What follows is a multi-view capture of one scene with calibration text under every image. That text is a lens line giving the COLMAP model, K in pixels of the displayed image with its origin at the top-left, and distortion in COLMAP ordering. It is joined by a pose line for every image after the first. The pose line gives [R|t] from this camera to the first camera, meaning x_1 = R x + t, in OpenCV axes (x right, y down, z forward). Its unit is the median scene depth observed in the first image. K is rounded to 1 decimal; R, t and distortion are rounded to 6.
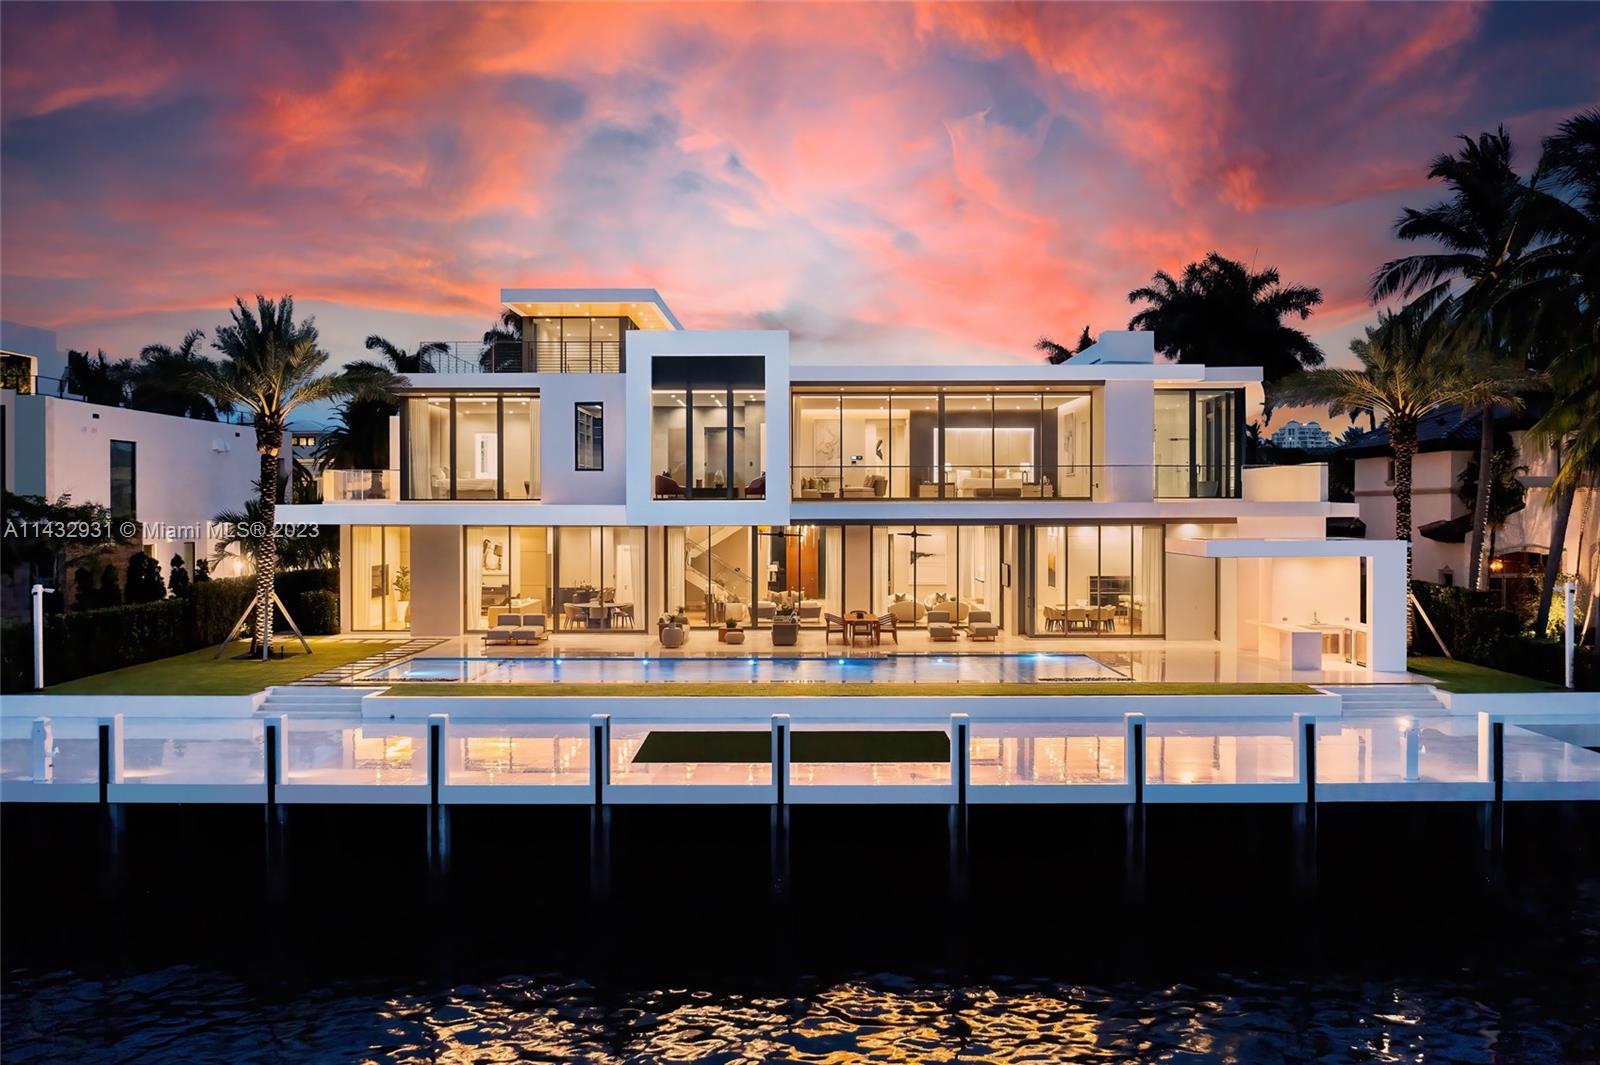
lens RADIAL K [[1394.5, 0, 800.0], [0, 1394.5, 532.5], [0, 0, 1]] dist [-0.006625, -0.001676]
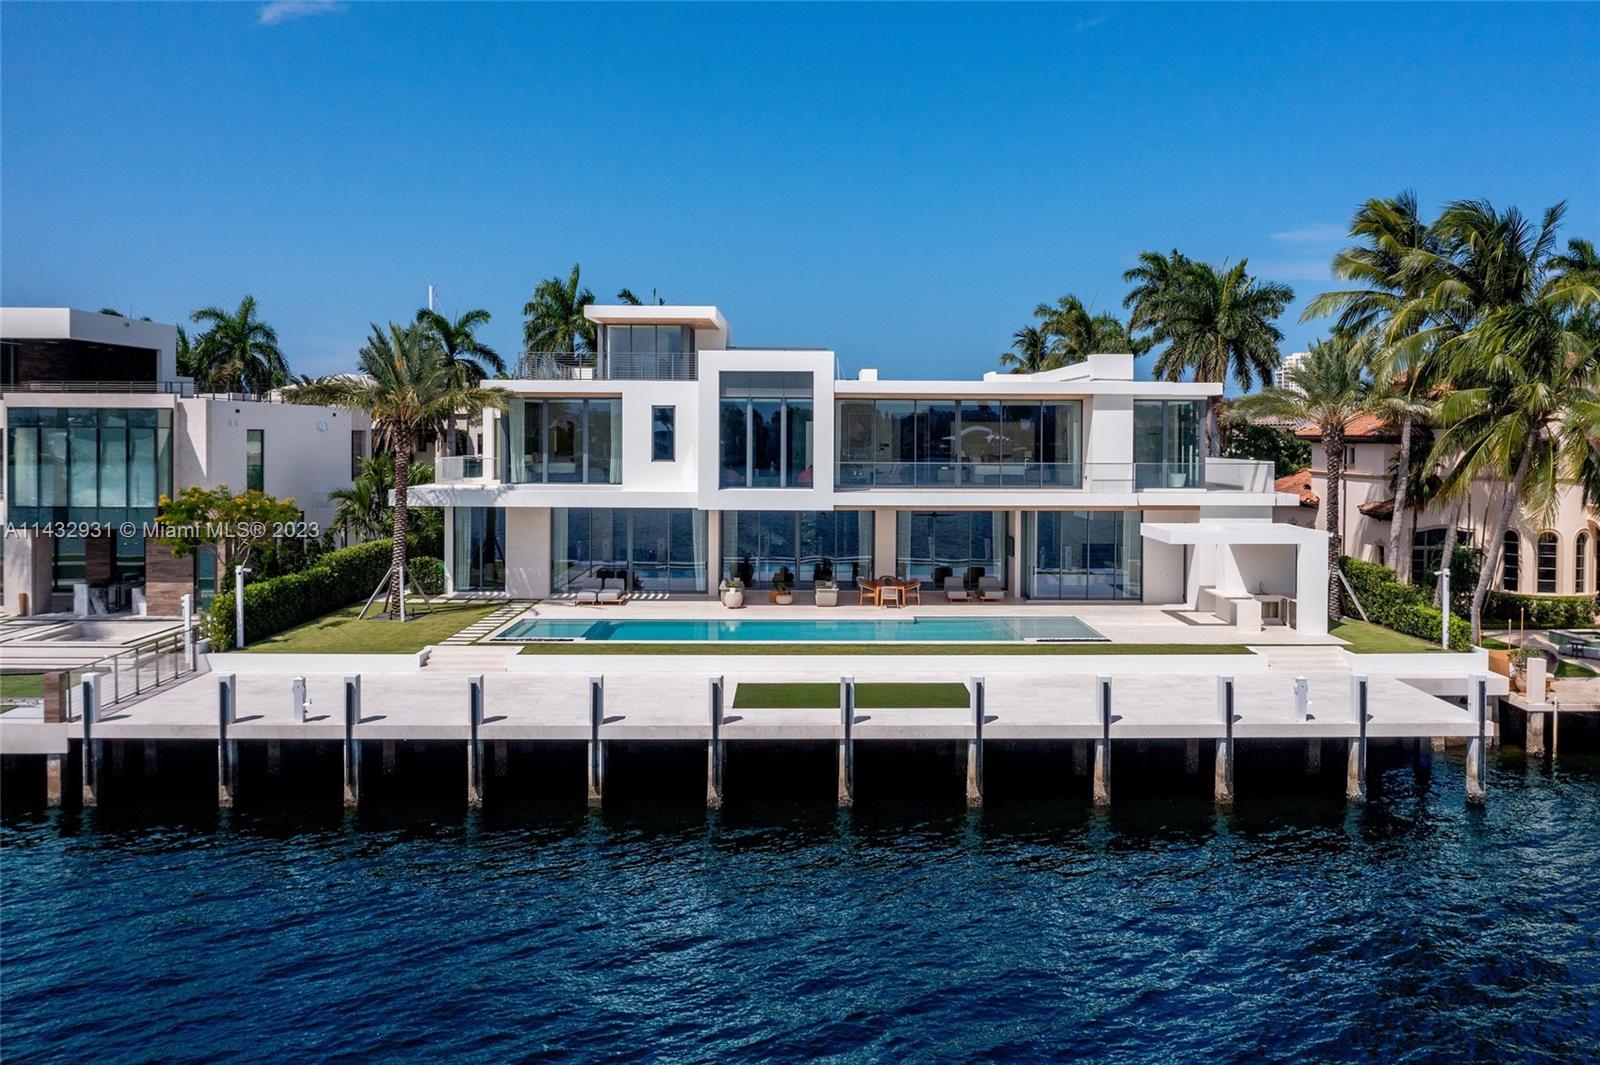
lens RADIAL K [[1394.5, 0, 800.0], [0, 1394.5, 532.5], [0, 0, 1]] dist [-0.006625, -0.001676]
pose [[0.999998, -0.000481, -0.002022, -0.050813], [0.000578, 0.998833, 0.048285, -0.067255], [0.001997, -0.048286, 0.998832, -0.326243]]
